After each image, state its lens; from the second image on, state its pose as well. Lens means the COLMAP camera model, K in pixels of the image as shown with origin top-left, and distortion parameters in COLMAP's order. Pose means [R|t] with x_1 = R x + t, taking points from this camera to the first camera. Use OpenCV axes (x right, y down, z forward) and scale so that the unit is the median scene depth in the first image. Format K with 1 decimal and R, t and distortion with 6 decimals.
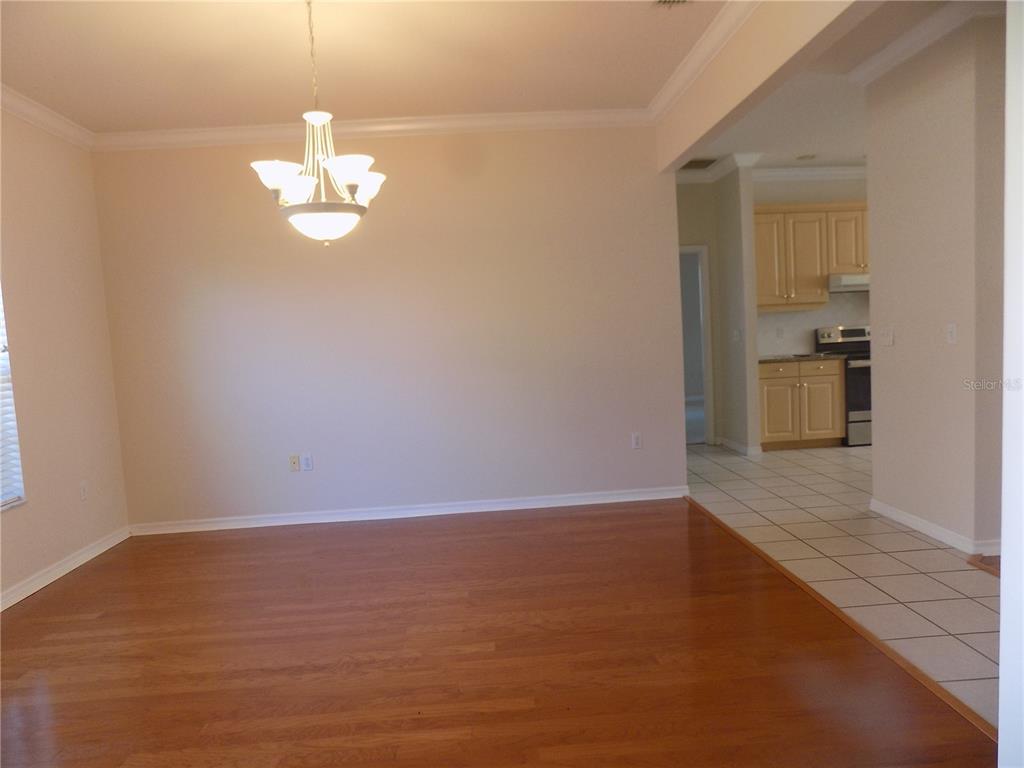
lens RADIAL K [[684.5, 0, 512.0], [0, 684.5, 384.0], [0, 0, 1]] dist [-0.091699, 0.072876]
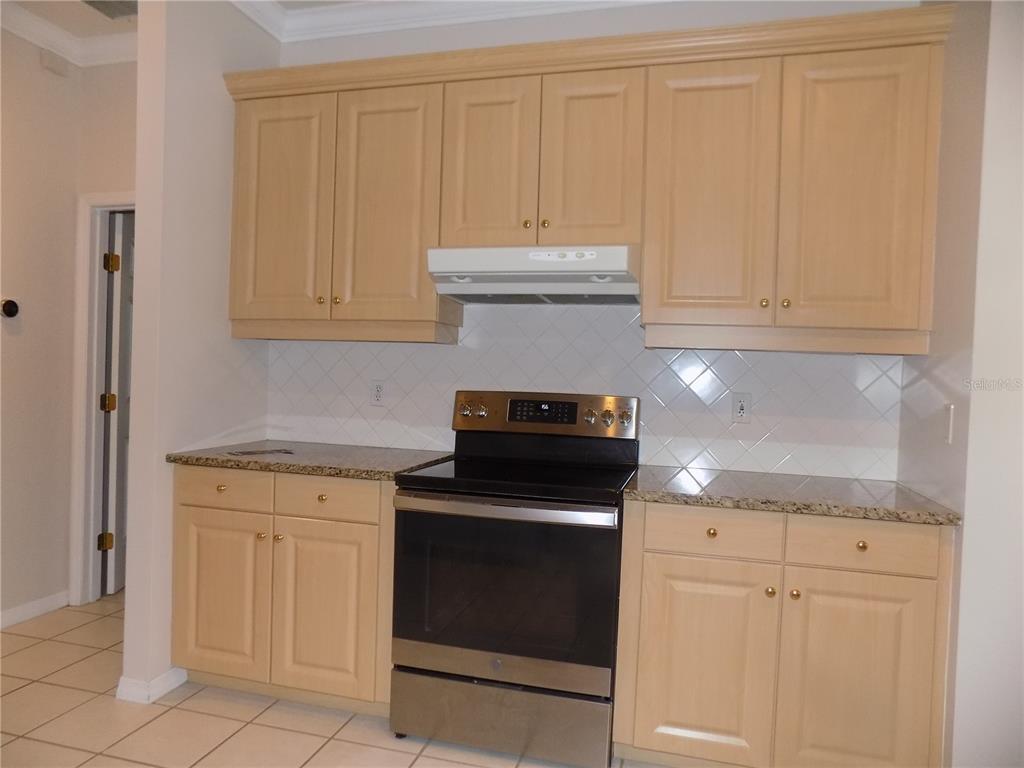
lens RADIAL K [[664.7, 0, 513.1], [0, 664.7, 368.6], [0, 0, 1]] dist [-0.038230, 0.065117]
pose [[0.952639, 0.091167, -0.290116, 0.643821], [-0.104893, 0.993966, -0.032085, -0.091546], [0.285441, 0.060997, 0.956453, 0.680765]]
